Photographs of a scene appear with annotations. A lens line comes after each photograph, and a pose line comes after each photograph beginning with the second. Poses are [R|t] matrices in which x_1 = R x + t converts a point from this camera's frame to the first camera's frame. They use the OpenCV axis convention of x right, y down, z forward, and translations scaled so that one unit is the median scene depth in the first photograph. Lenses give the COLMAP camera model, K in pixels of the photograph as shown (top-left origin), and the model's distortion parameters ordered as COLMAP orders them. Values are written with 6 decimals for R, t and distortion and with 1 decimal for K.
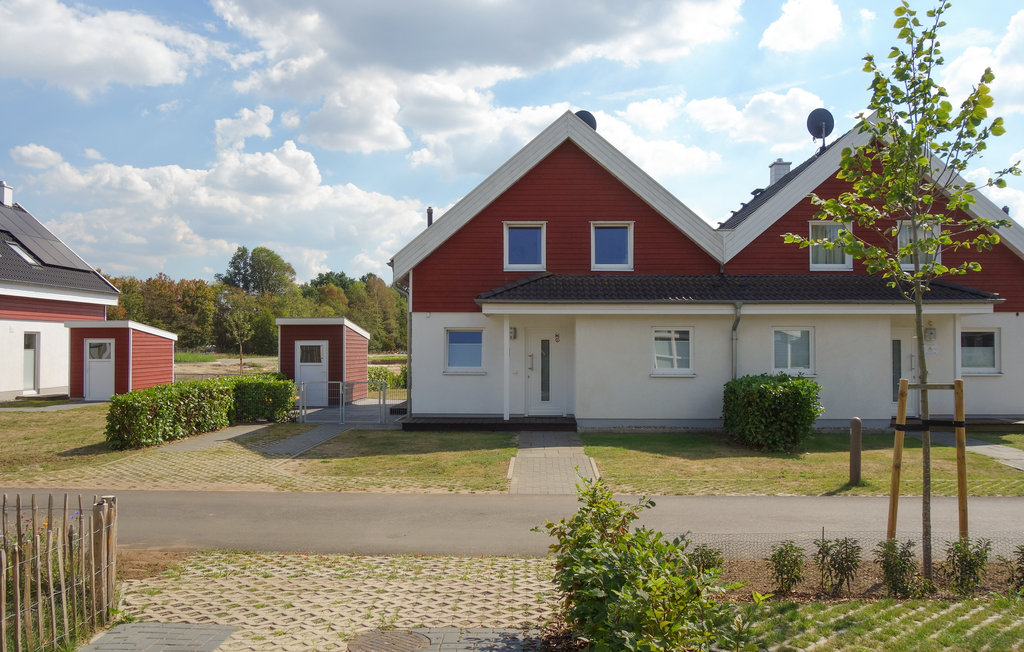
lens RADIAL K [[812.3, 0, 512.0], [0, 812.3, 326.0], [0, 0, 1]] dist [-0.007835, -0.003349]
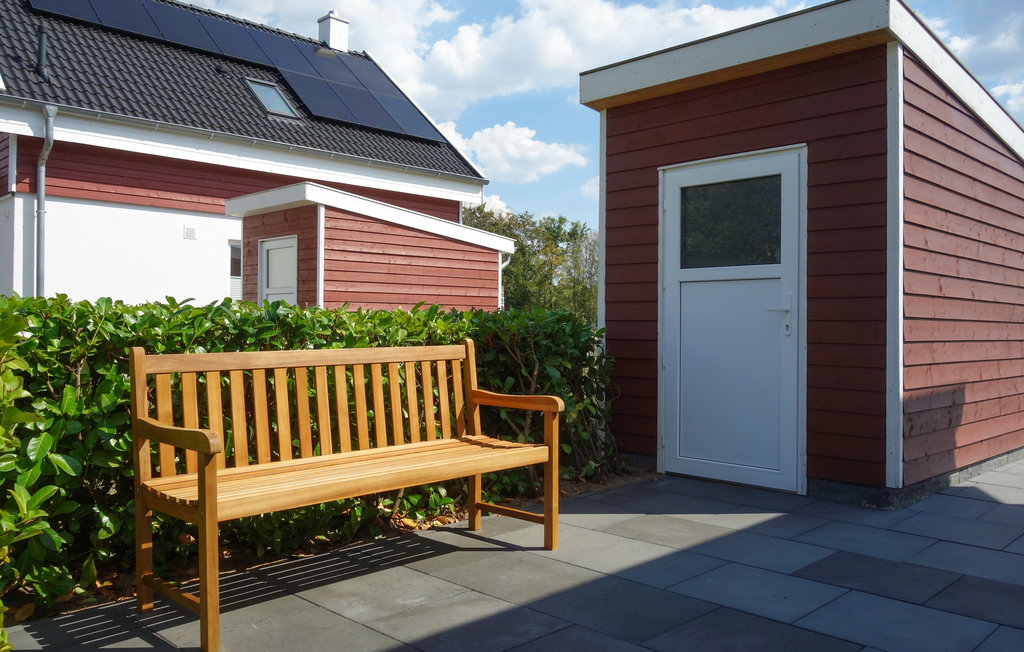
lens RADIAL K [[812.3, 0, 512.0], [0, 812.3, 326.0], [0, 0, 1]] dist [-0.007835, -0.003349]
pose [[0.720677, 0.005507, -0.693249, -0.143858], [0.009515, 0.999796, 0.017833, 0.055974], [0.693205, -0.019448, 0.720478, 0.811225]]
